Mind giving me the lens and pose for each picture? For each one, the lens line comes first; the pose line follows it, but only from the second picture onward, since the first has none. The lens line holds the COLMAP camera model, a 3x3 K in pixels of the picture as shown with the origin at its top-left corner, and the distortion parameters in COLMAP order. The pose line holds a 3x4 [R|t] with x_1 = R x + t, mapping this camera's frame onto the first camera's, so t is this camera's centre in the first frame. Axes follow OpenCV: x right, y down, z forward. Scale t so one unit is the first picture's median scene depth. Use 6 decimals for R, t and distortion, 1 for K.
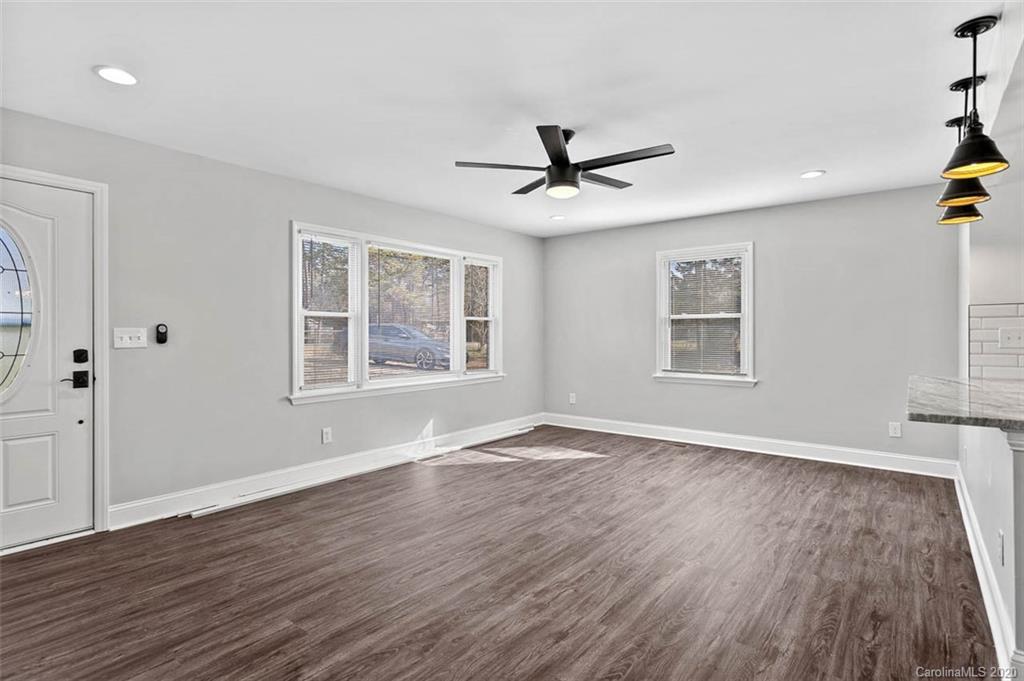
lens RADIAL K [[511.3, 0, 507.8], [0, 511.3, 342.9], [0, 0, 1]] dist [-0.001939, -0.000374]
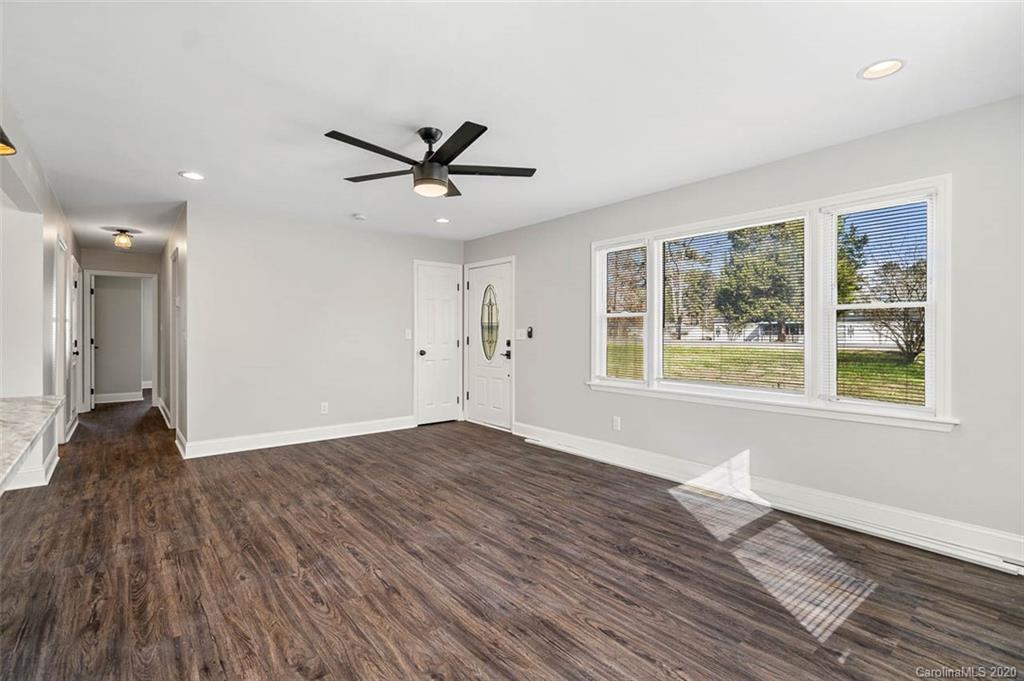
lens RADIAL K [[476.7, 0, 504.1], [0, 476.7, 338.8], [0, 0, 1]] dist [-0.003969, 0.000104]
pose [[-0.215428, 0.013989, -0.976419, 0.953211], [-0.019994, 0.999625, 0.018733, -0.025096], [0.976315, 0.023558, -0.215068, 1.297450]]
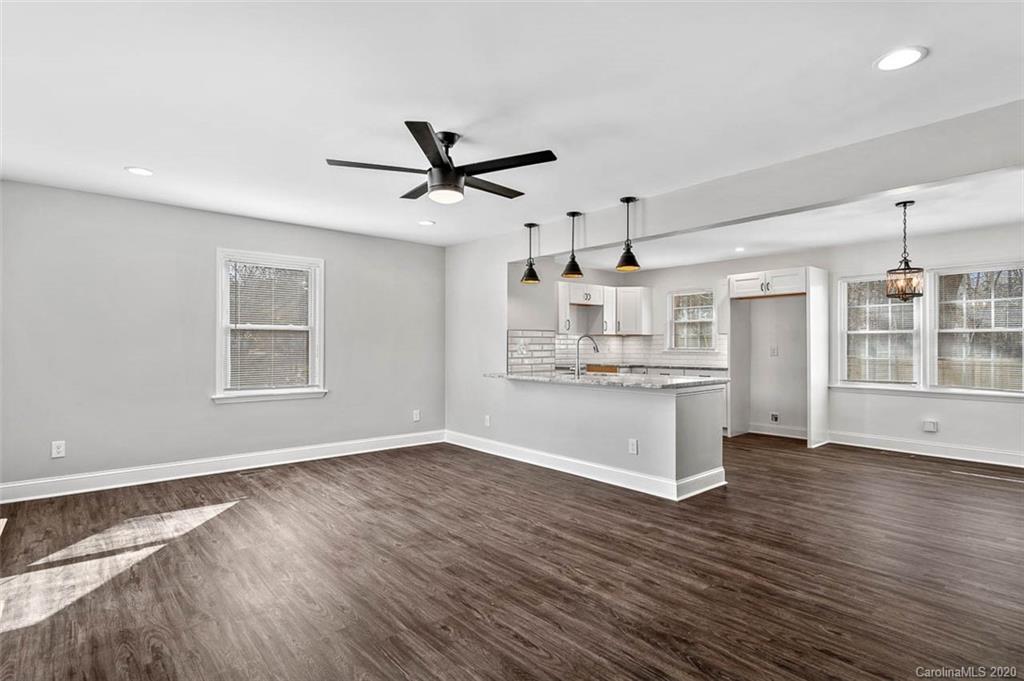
lens RADIAL K [[511.3, 0, 503.5], [0, 511.3, 342.2], [0, 0, 1]] dist [-0.001939, -0.000374]
pose [[0.194145, 0.009956, 0.980922, -0.770522], [0.015860, 0.999786, -0.013287, -0.009021], [-0.980845, 0.018137, 0.193946, 0.689516]]
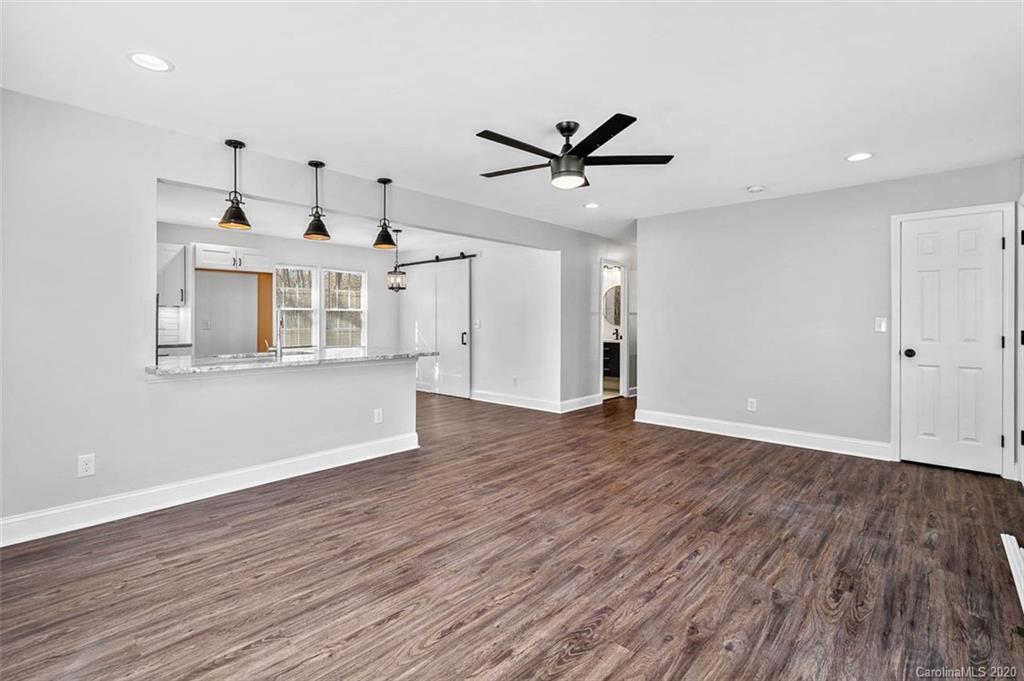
lens RADIAL K [[476.7, 0, 504.3], [0, 476.7, 331.5], [0, 0, 1]] dist [-0.003969, 0.000104]
pose [[-0.997021, -0.002567, 0.077084, 0.157507], [0.000639, 0.999137, 0.041530, -0.036875], [-0.077124, 0.041455, -0.996159, 1.890002]]
